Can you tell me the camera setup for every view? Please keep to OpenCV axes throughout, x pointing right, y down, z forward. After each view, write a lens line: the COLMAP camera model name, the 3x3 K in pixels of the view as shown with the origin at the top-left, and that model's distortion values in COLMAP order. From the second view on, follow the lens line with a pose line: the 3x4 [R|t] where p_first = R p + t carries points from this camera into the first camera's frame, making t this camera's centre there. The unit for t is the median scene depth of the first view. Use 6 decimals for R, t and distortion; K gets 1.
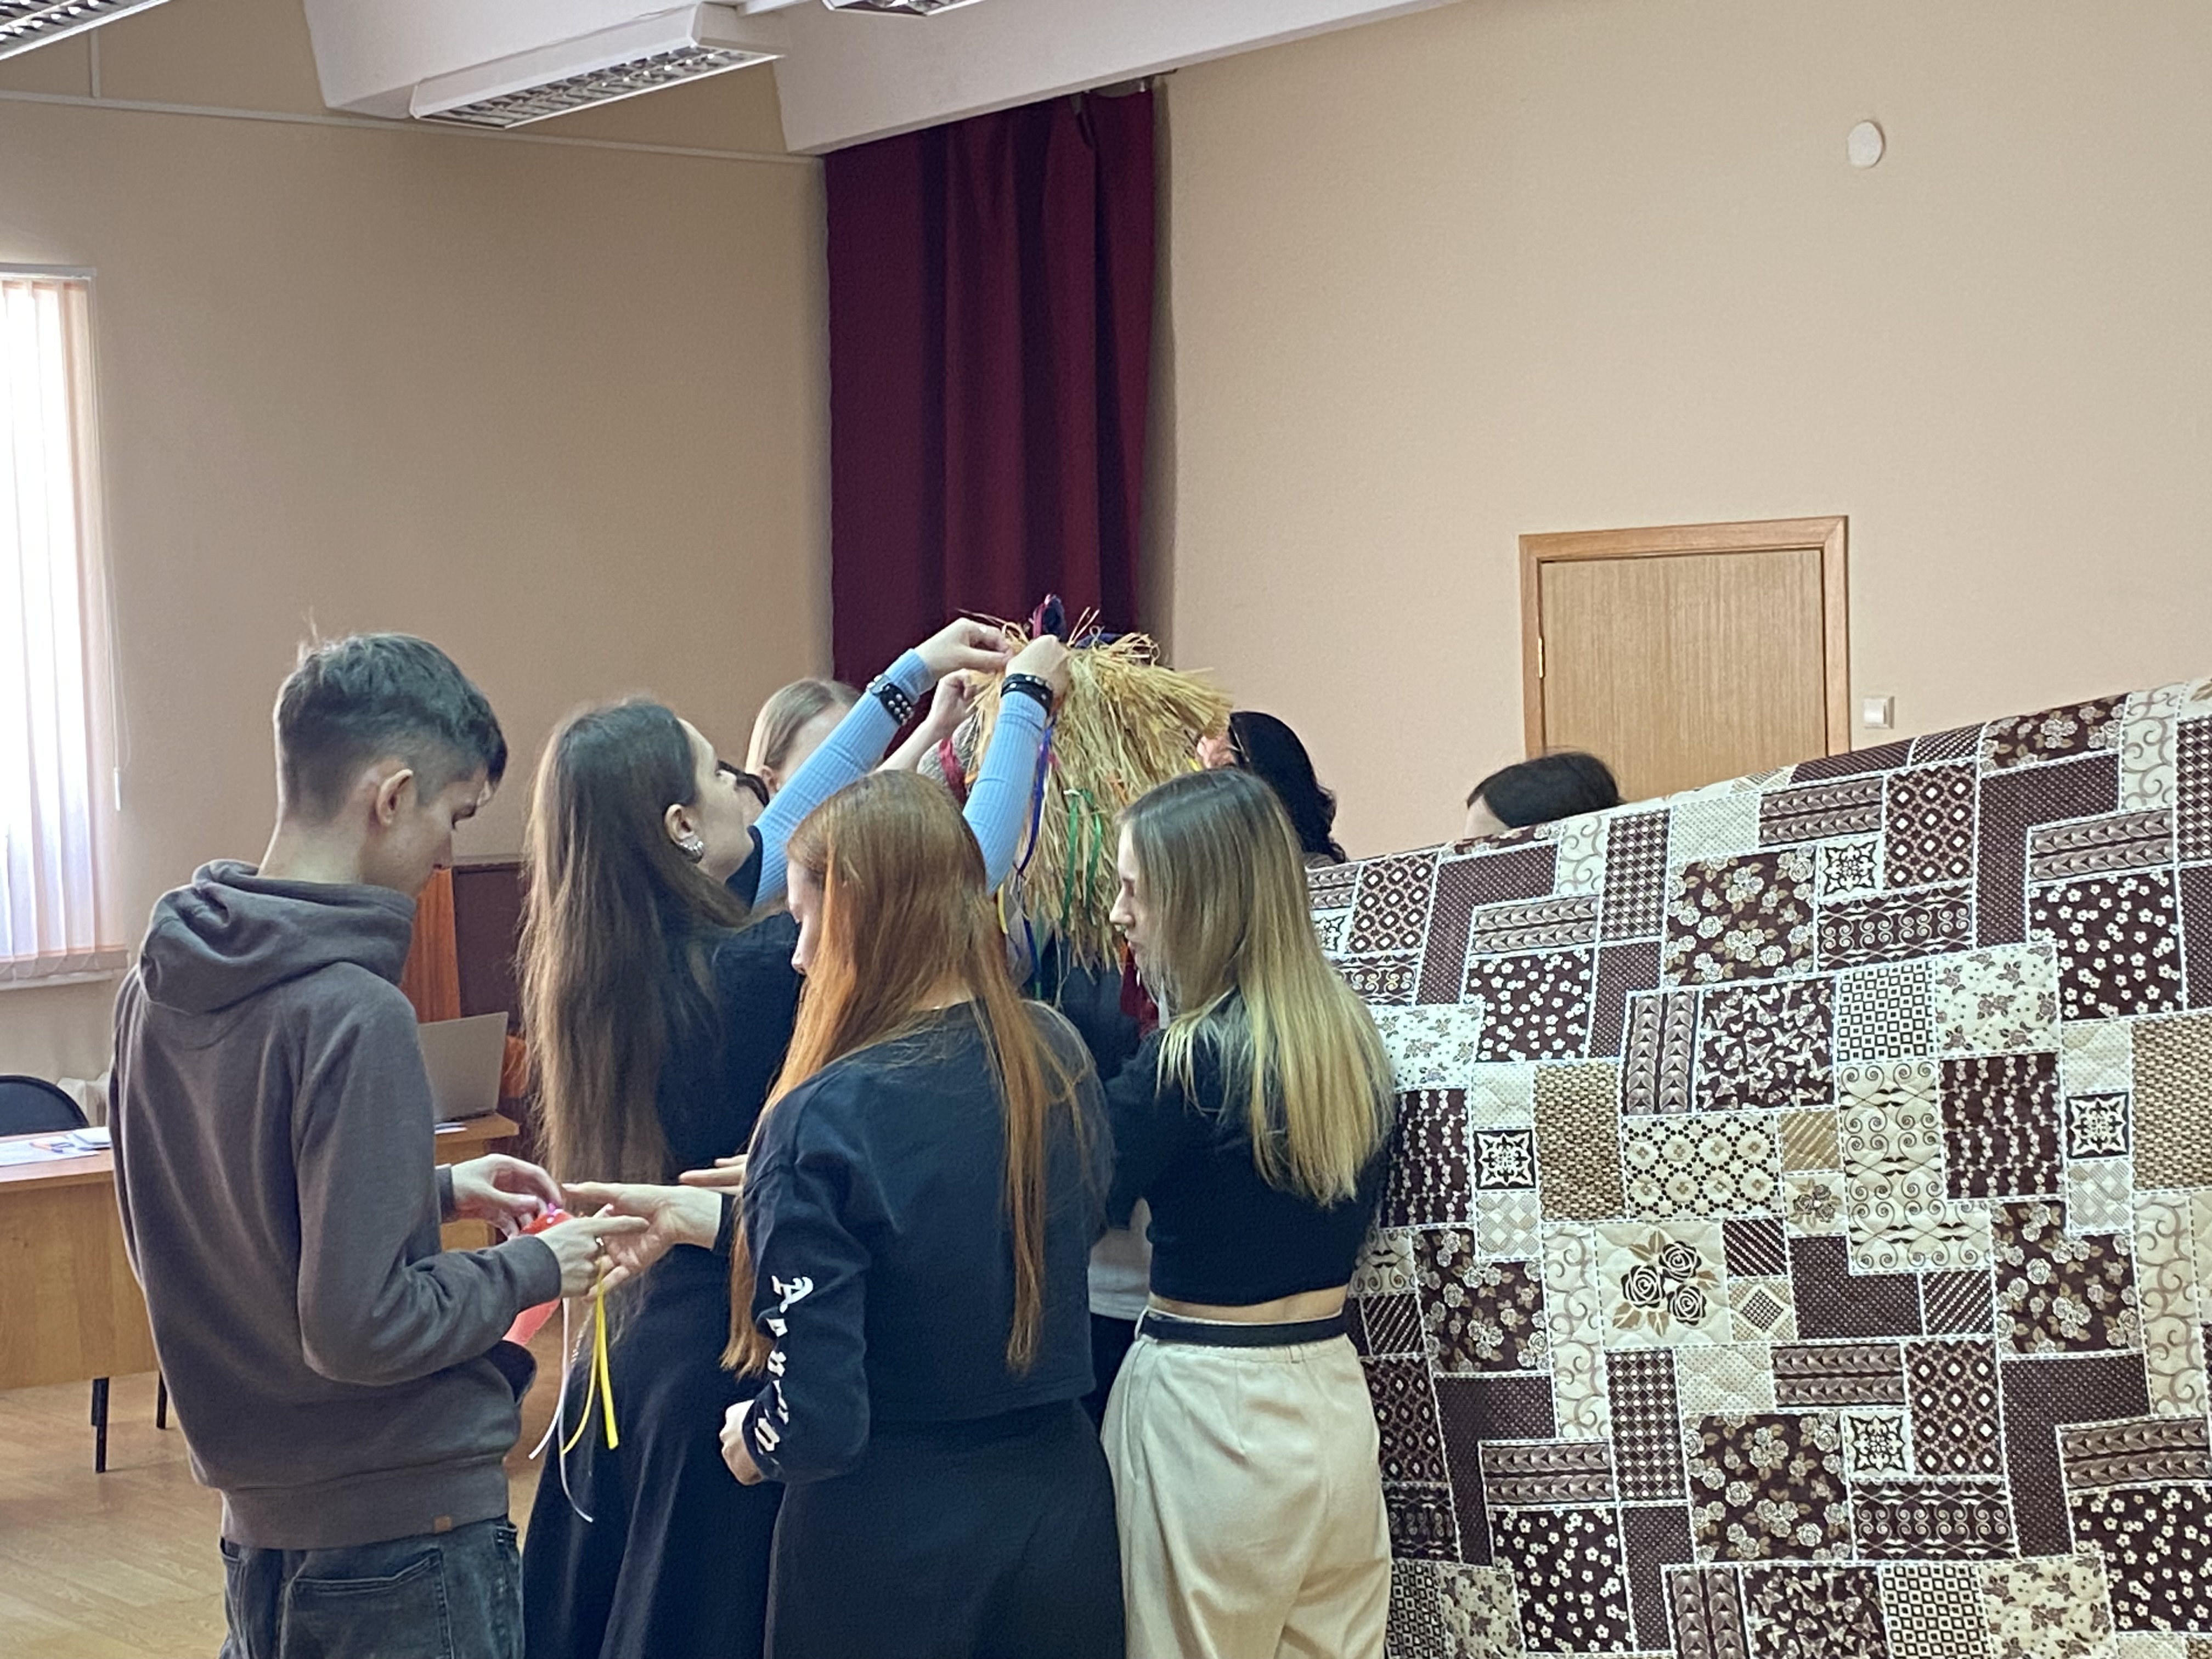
lens RADIAL K [[3551.9, 0, 1120.6], [0, 3551.9, 837.2], [0, 0, 1]] dist [0.024159, 0.000000]
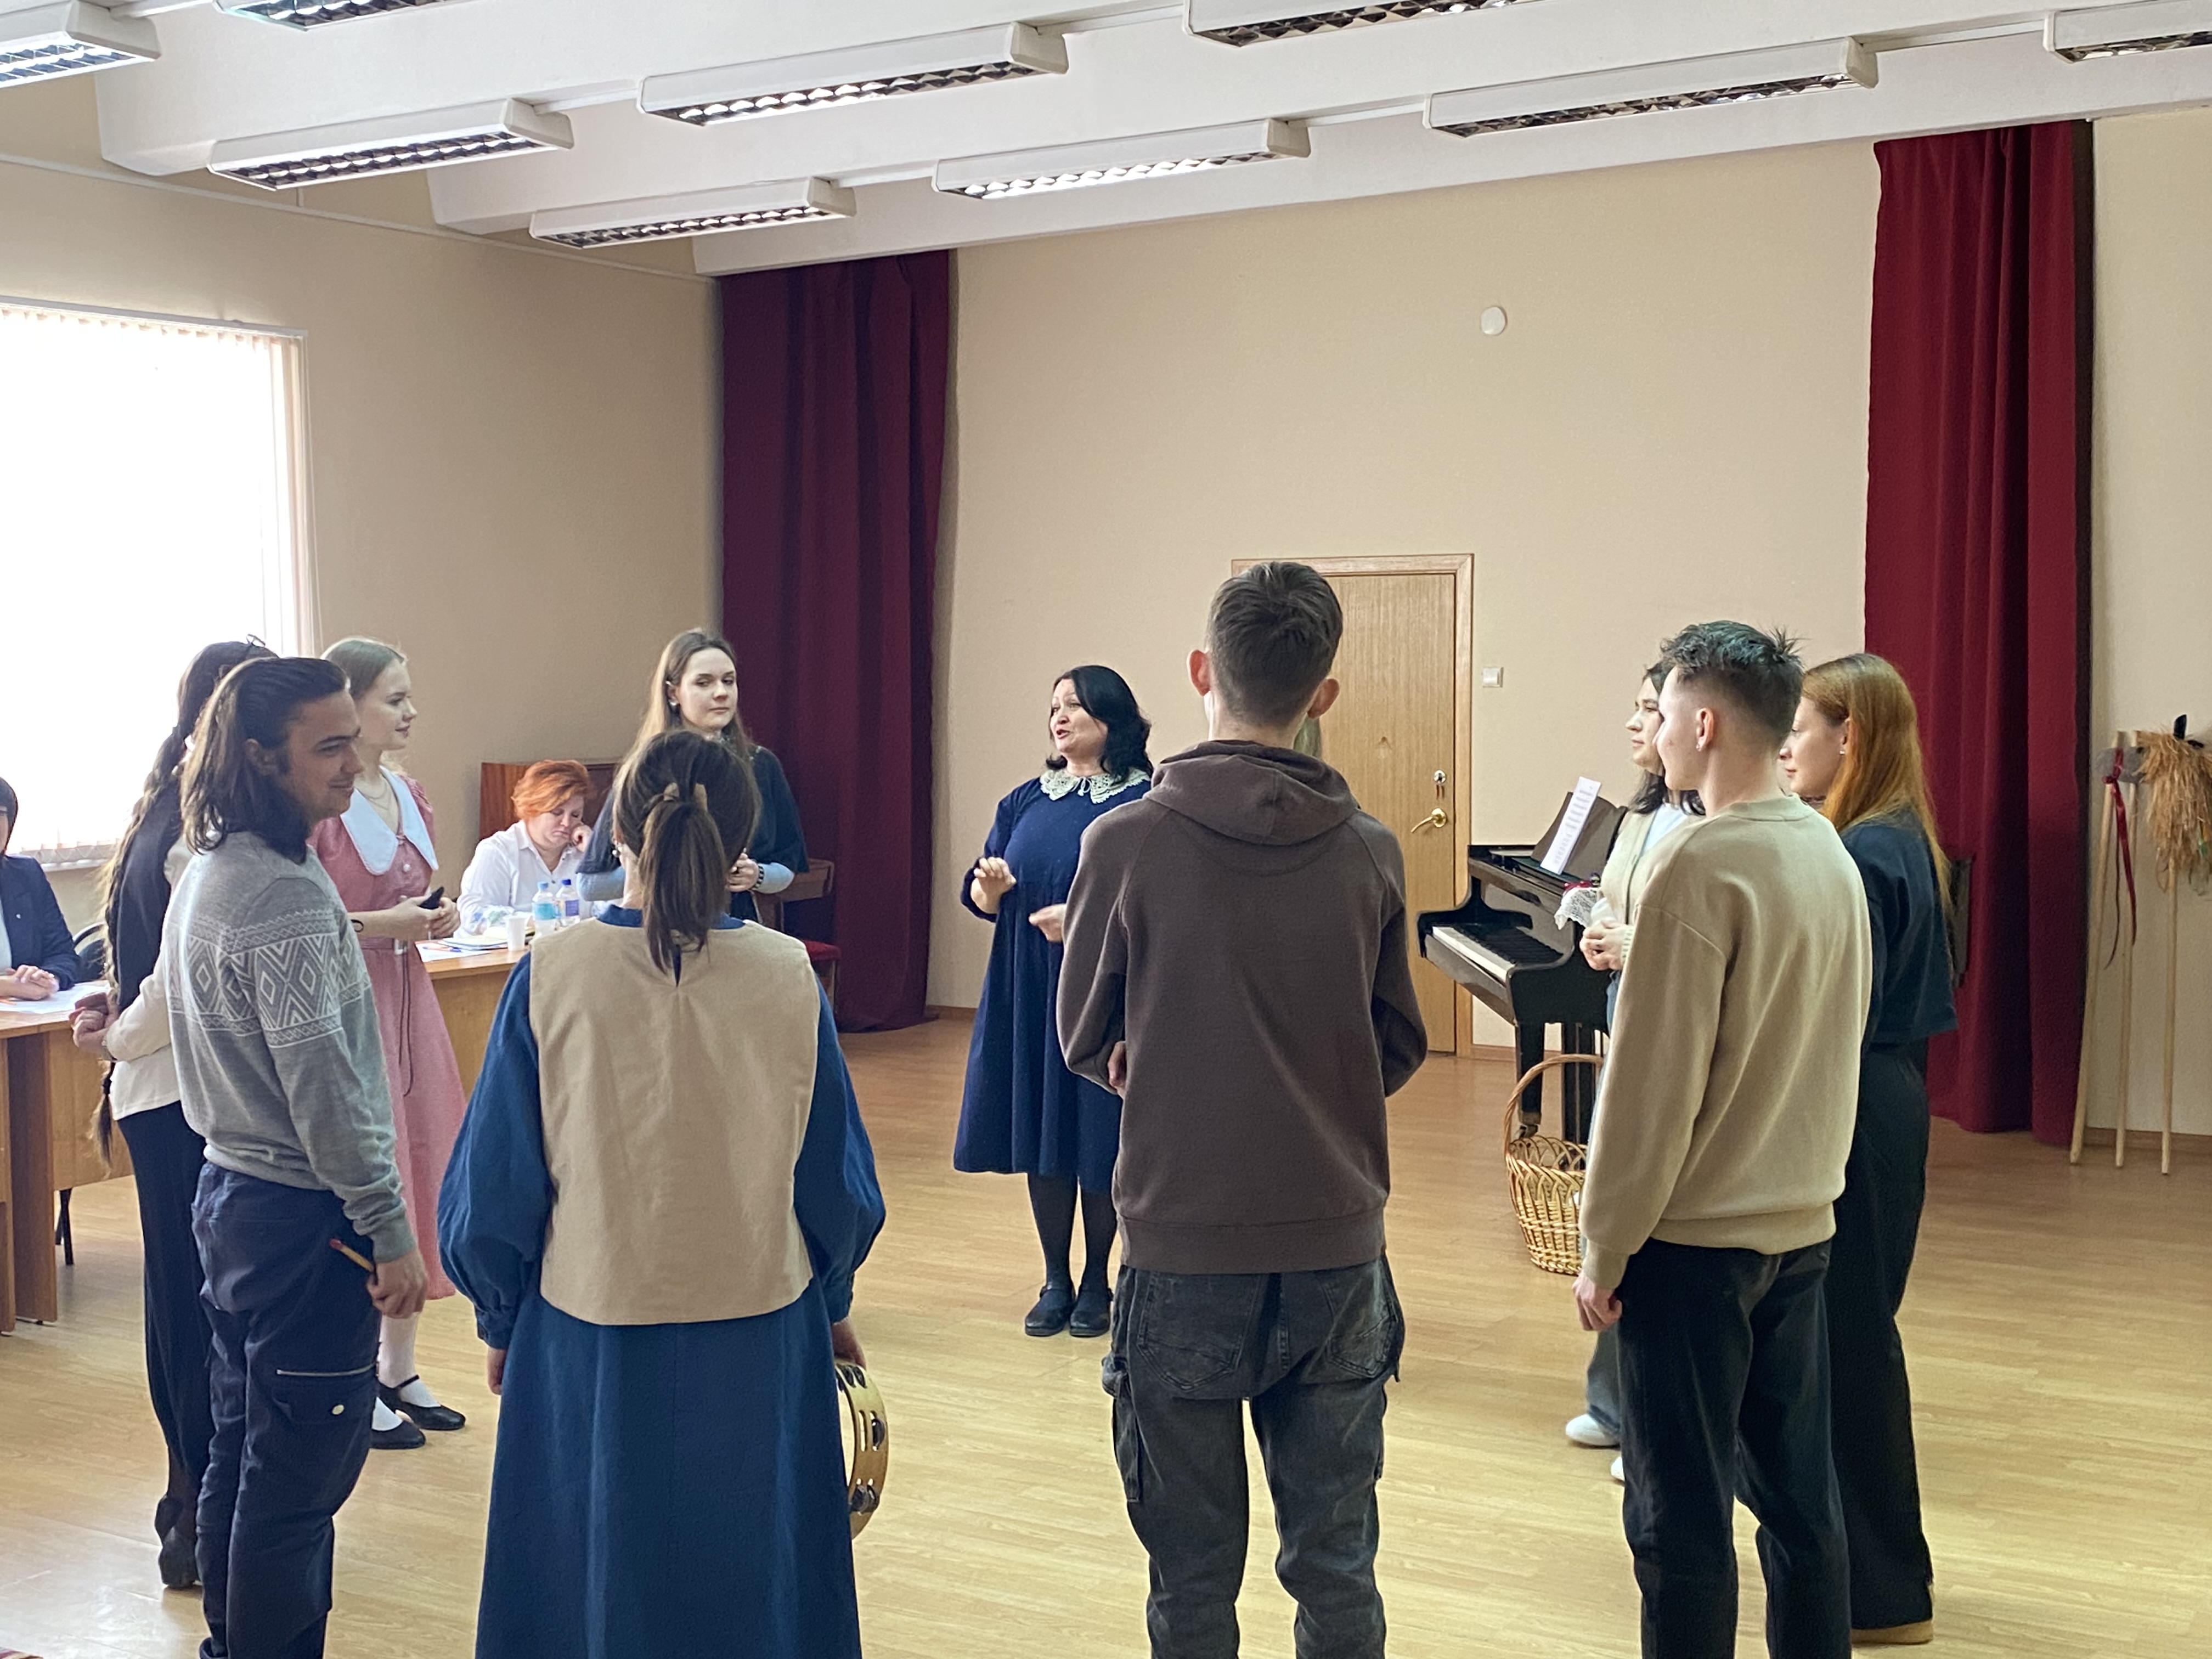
lens RADIAL K [[2662.2, 0, 1109.4], [0, 2662.2, 820.5], [0, 0, 1]] dist [0.027197, 0.000000]
pose [[0.953666, 0.004526, 0.300833, -0.302129], [-0.006468, 0.999964, 0.005460, 0.023094], [-0.300798, -0.007153, 0.953661, -0.086290]]
